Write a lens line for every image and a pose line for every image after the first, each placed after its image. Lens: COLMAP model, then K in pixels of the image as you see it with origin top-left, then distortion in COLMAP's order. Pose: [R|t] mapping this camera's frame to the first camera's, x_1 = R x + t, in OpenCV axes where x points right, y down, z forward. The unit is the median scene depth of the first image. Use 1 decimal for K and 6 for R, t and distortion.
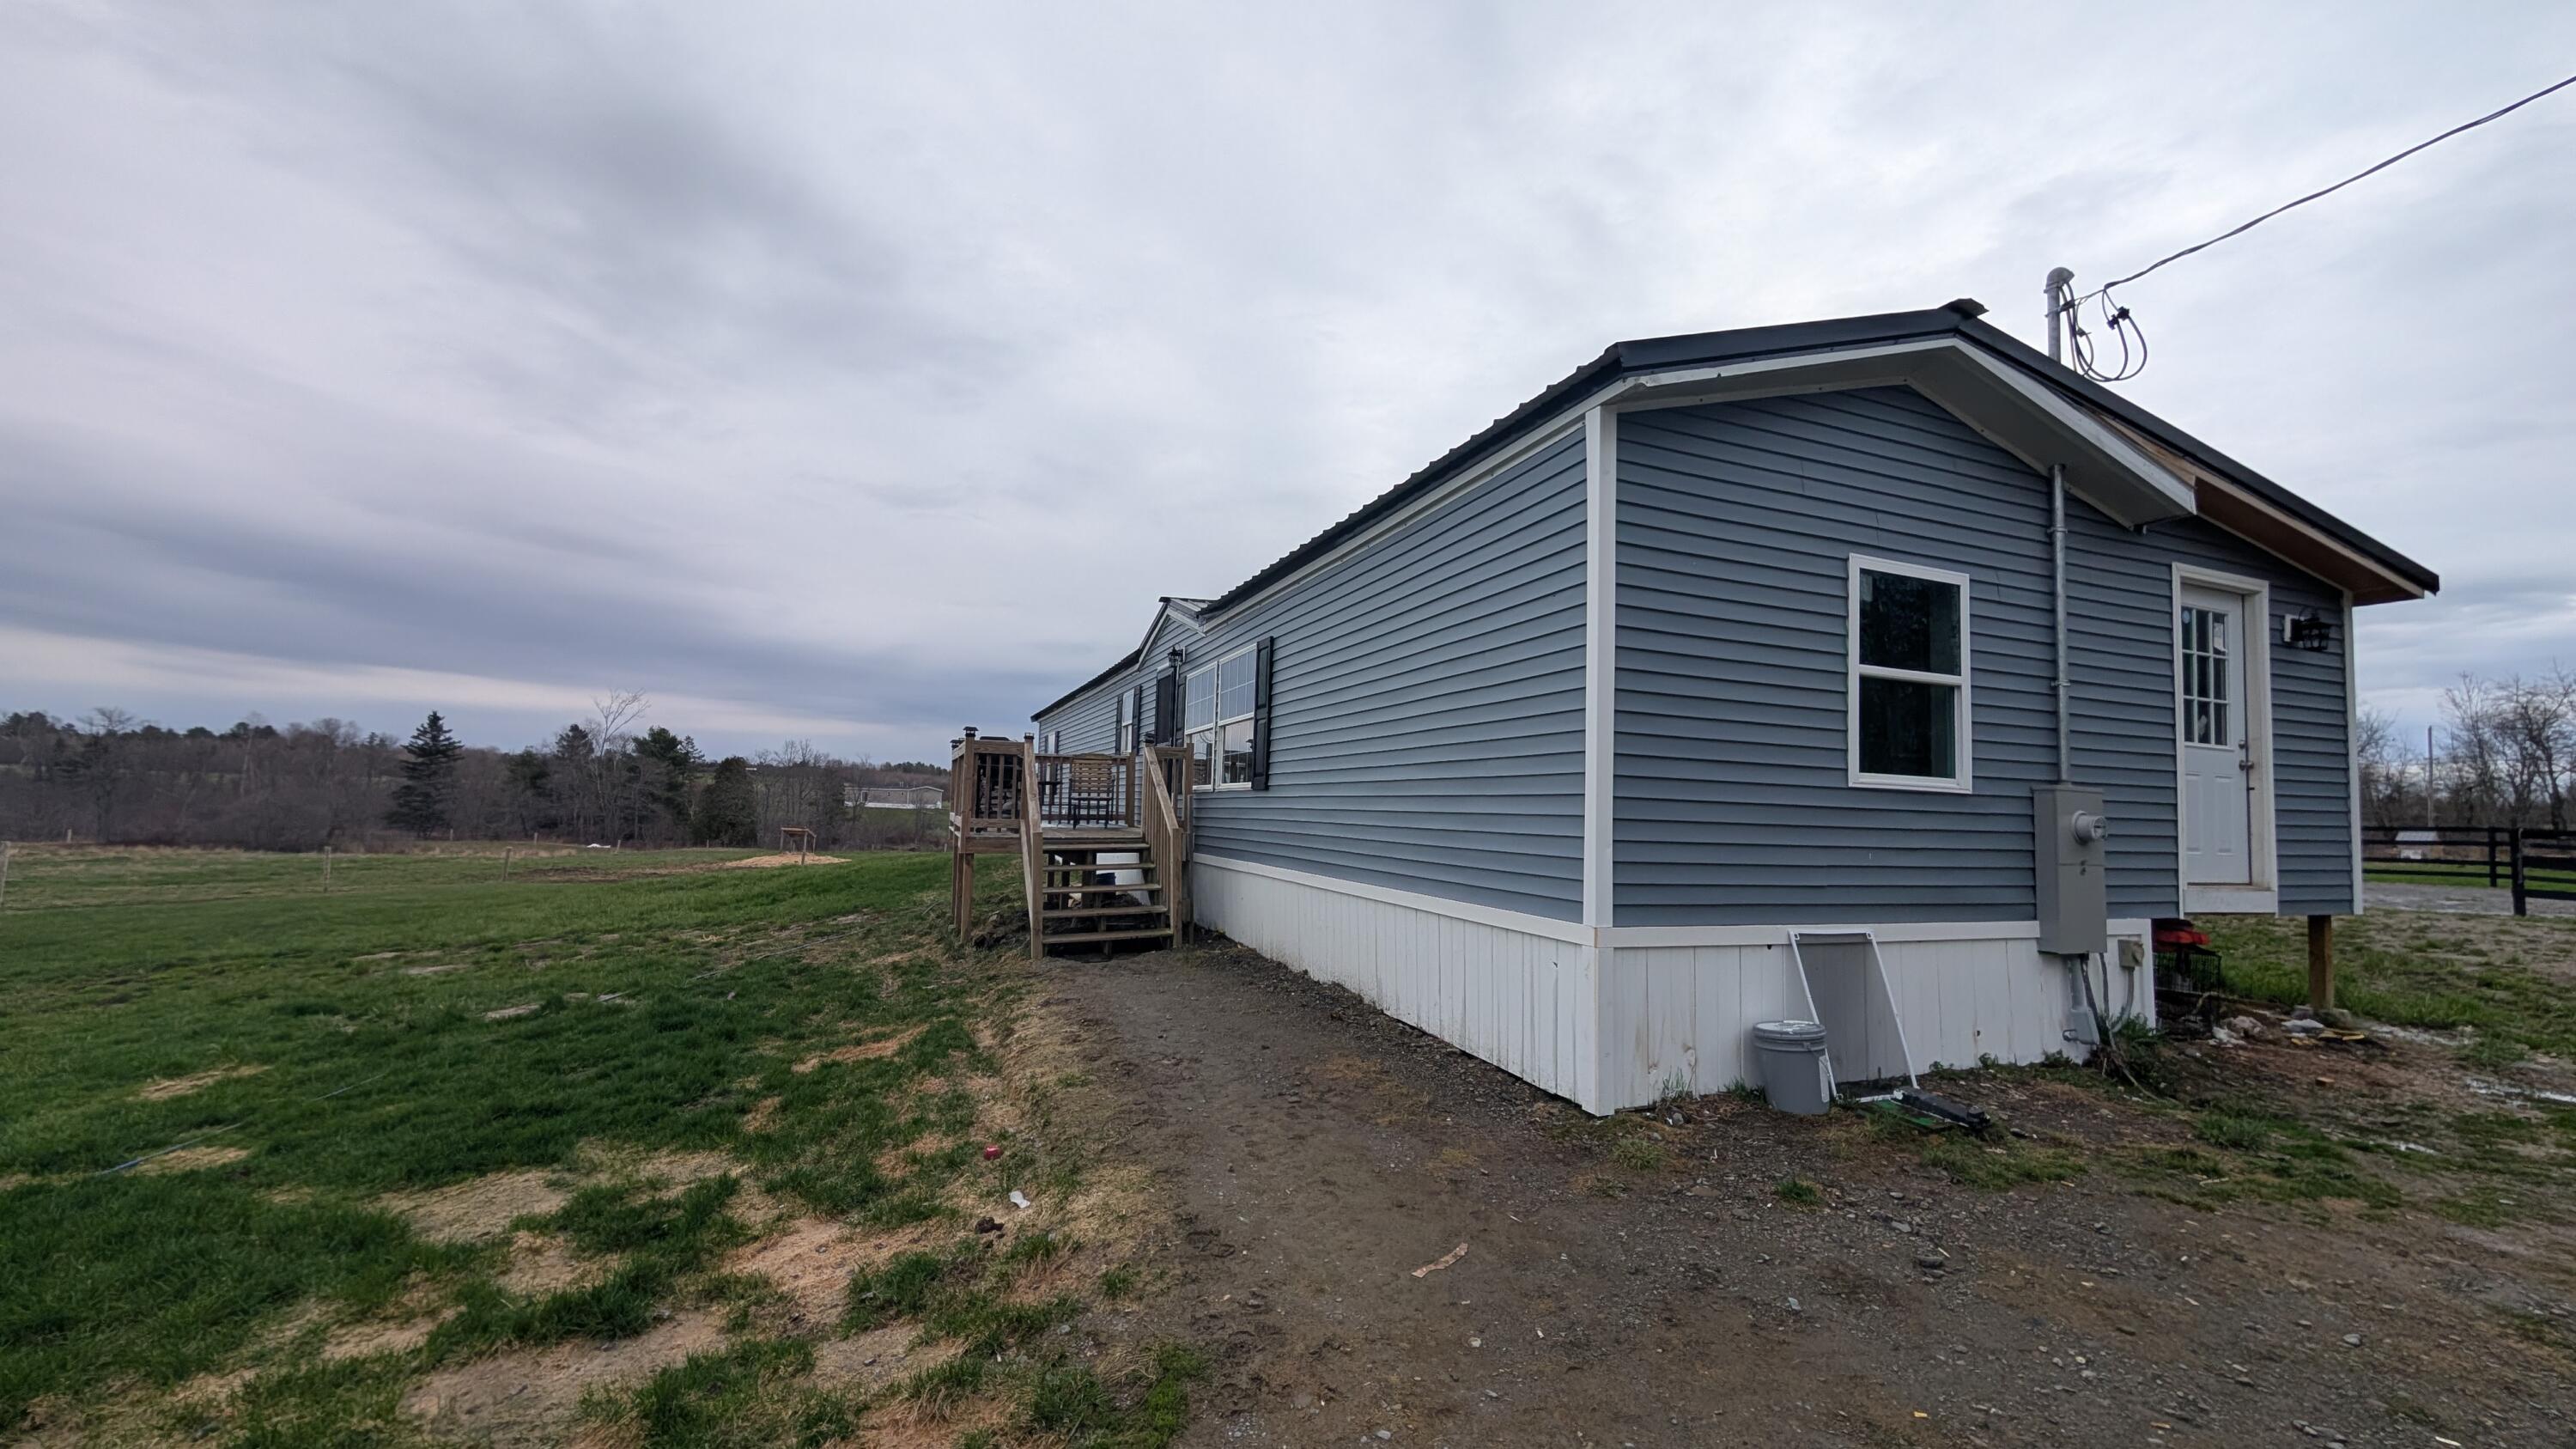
lens RADIAL K [[968.0, 0, 1289.4], [0, 968.0, 740.4], [0, 0, 1]] dist [0.000036, -0.000102]
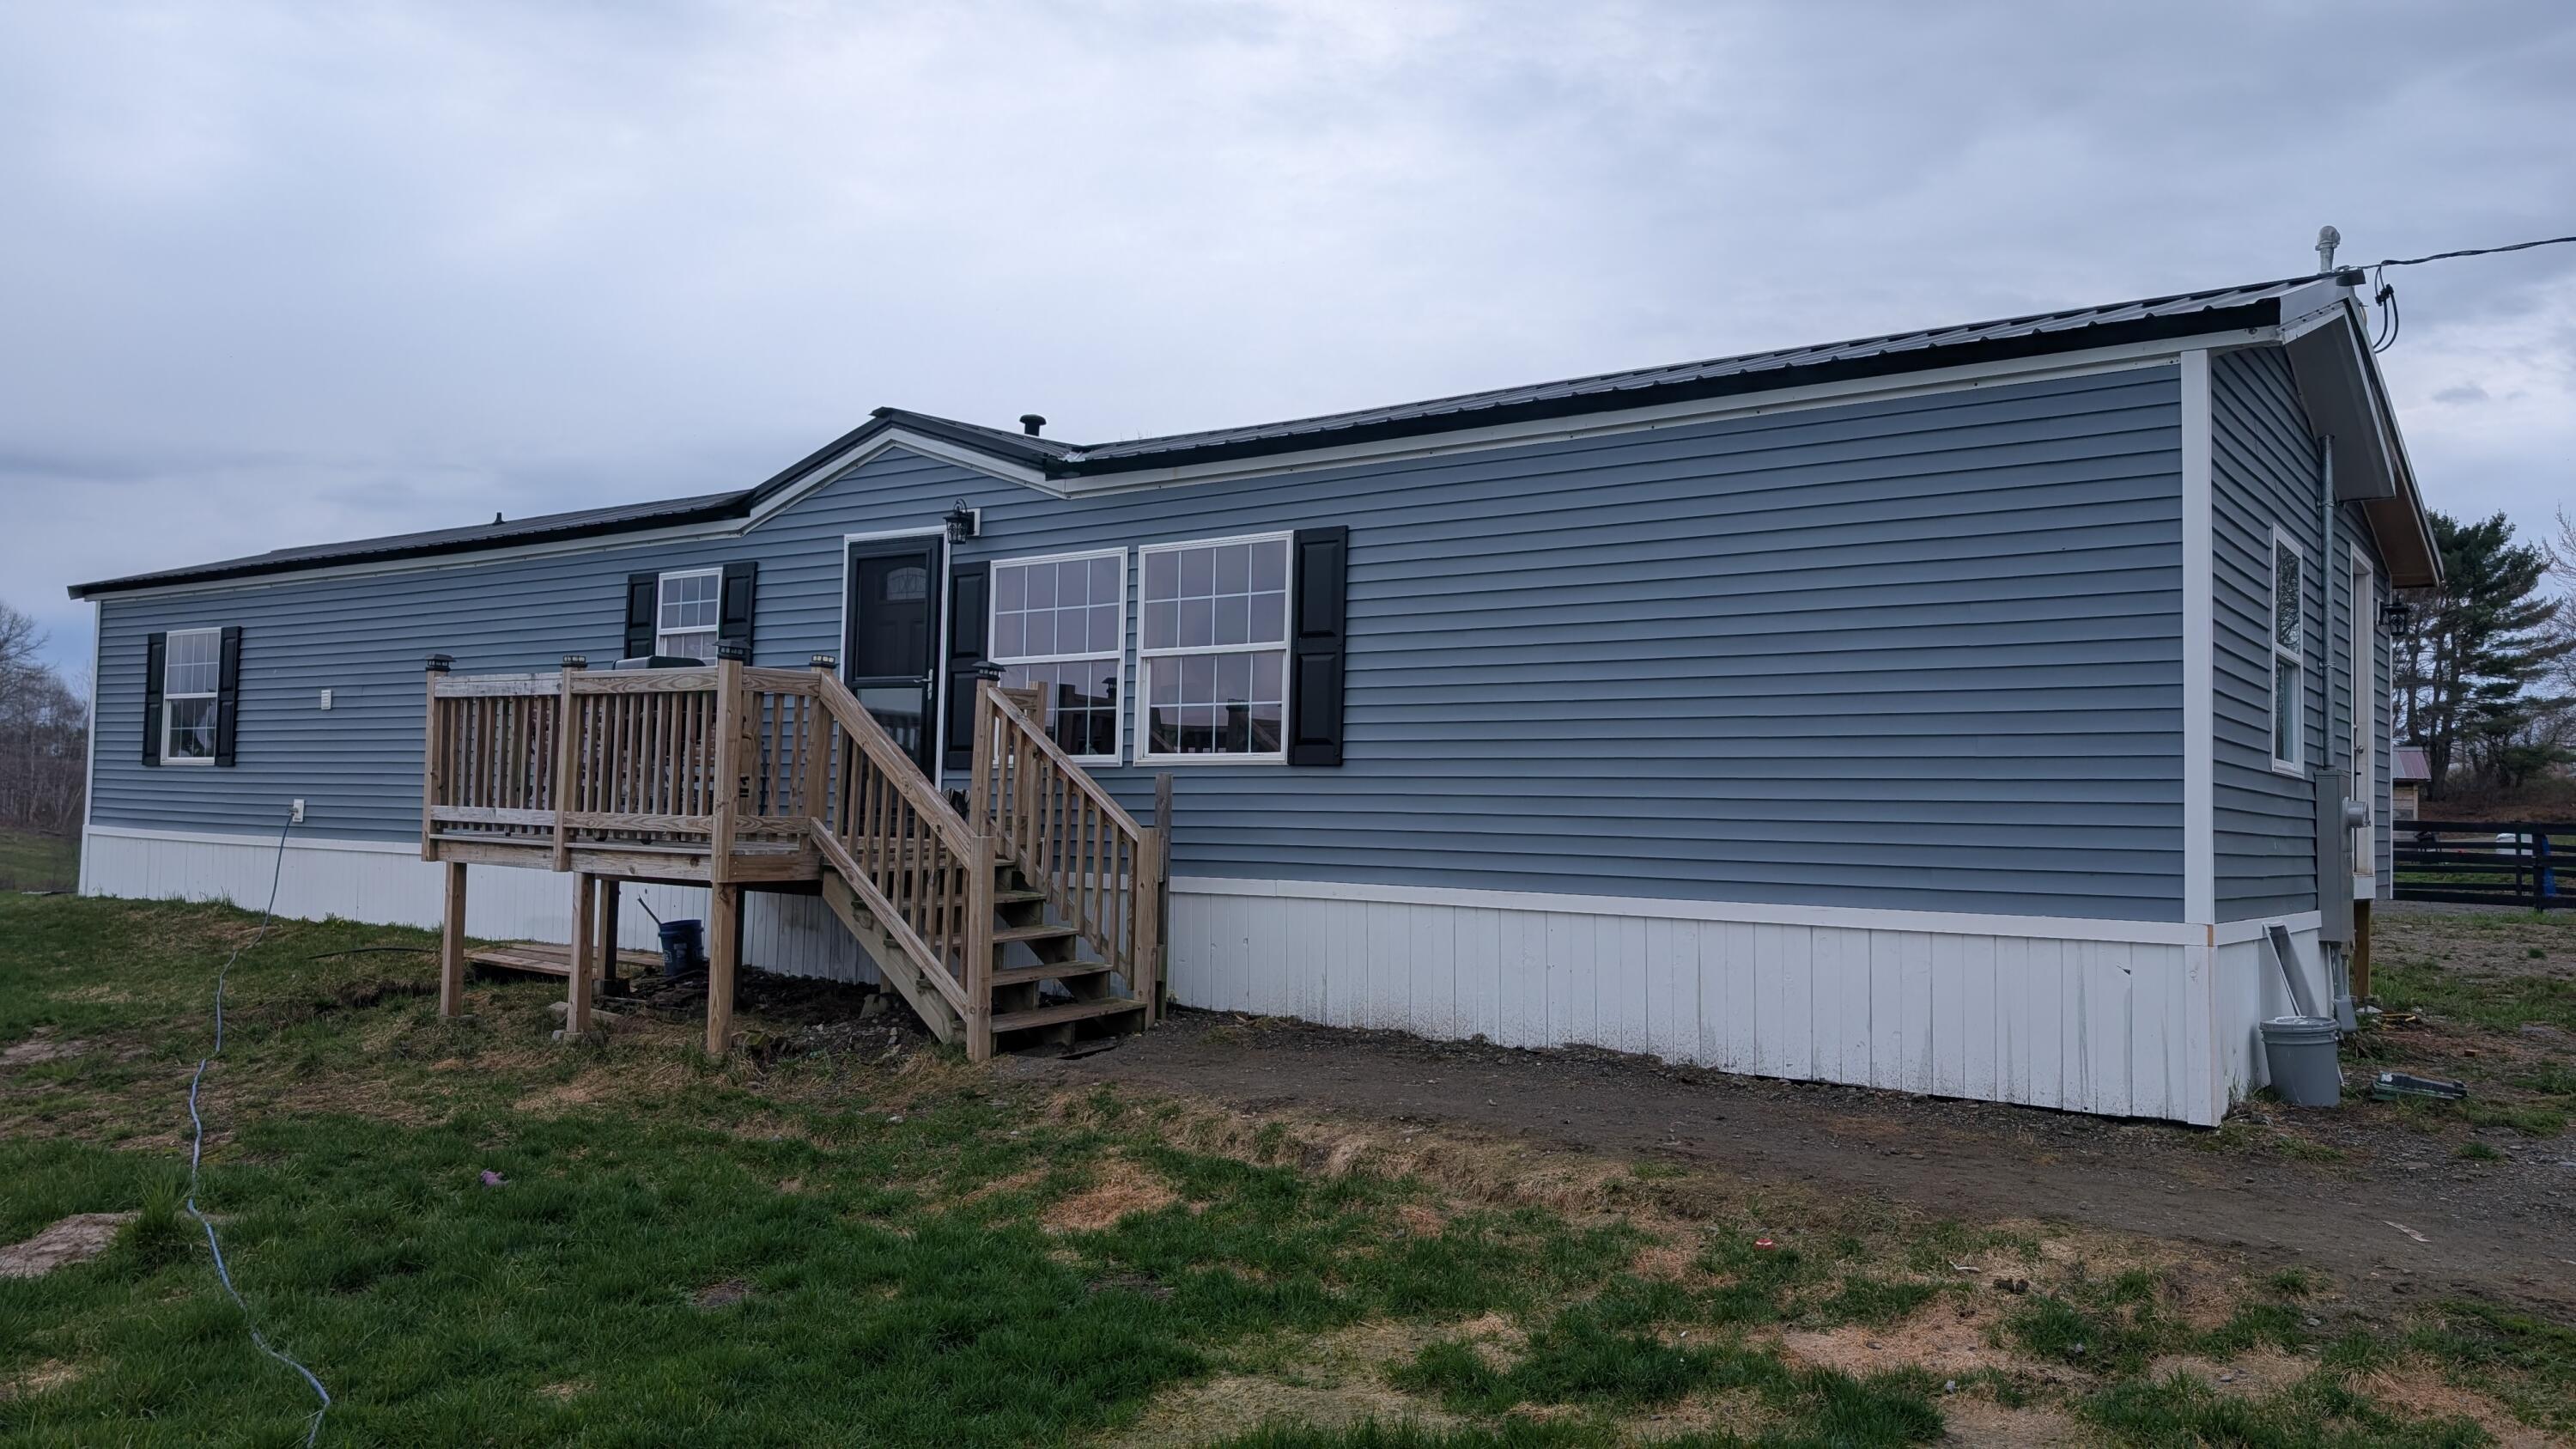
lens RADIAL K [[1839.3, 0, 1288.0], [0, 1839.3, 724.5], [0, 0, 1]] dist [0.016209, -0.012752]
pose [[0.851134, 0.018648, 0.524617, -0.874725], [-0.036539, 0.999050, 0.023768, -0.005638], [-0.523675, -0.039399, 0.851007, -0.020873]]
